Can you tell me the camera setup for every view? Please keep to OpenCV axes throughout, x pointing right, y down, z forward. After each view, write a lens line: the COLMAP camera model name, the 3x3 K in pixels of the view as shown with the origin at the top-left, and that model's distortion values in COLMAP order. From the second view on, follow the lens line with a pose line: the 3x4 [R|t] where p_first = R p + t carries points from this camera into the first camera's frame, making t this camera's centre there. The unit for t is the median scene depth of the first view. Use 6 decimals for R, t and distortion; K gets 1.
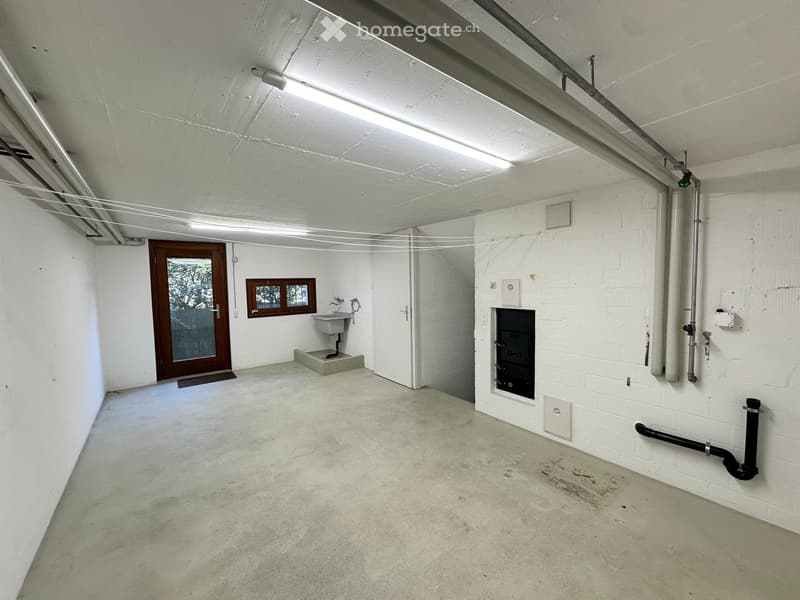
lens RADIAL K [[316.4, 0, 400.4], [0, 316.4, 301.4], [0, 0, 1]] dist [-0.004015, 0.000782]
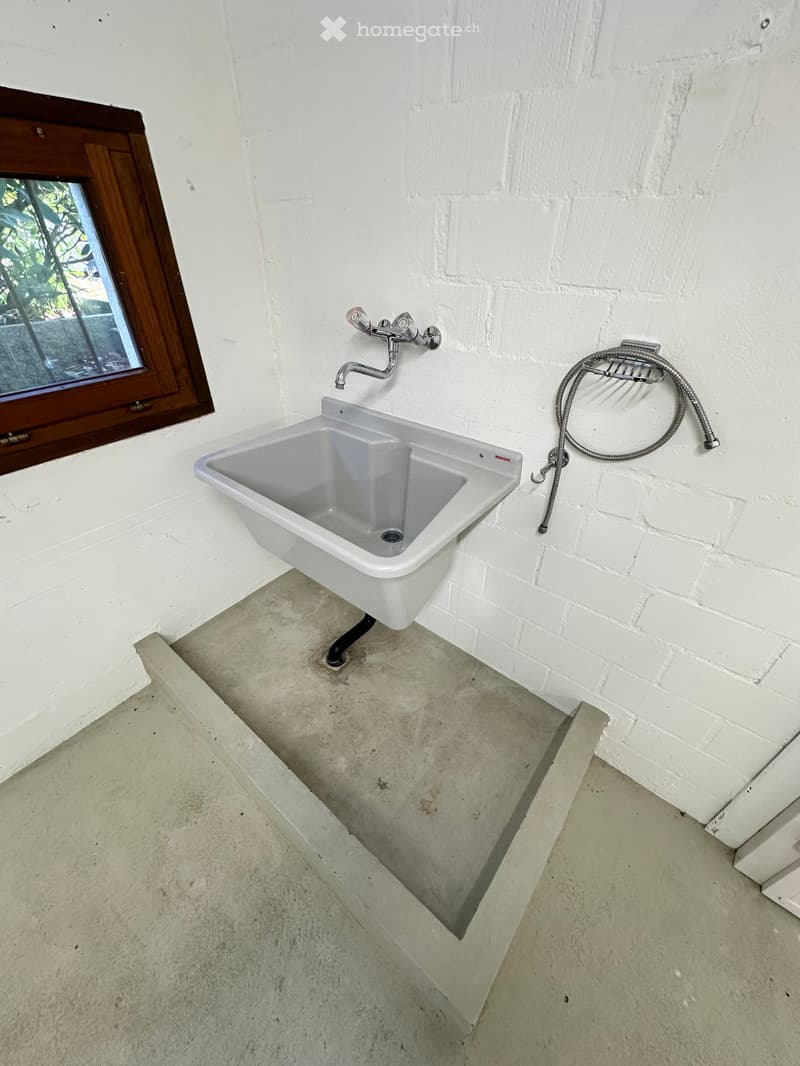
lens RADIAL K [[421.7, 0, 400.8], [0, 421.7, 532.5], [0, 0, 1]] dist [-0.004015, 0.000782]
pose [[0.973584, -0.119192, 0.194750, -0.229221], [-0.002762, 0.846723, 0.532027, -0.027951], [-0.228312, -0.518511, 0.824027, 0.795911]]
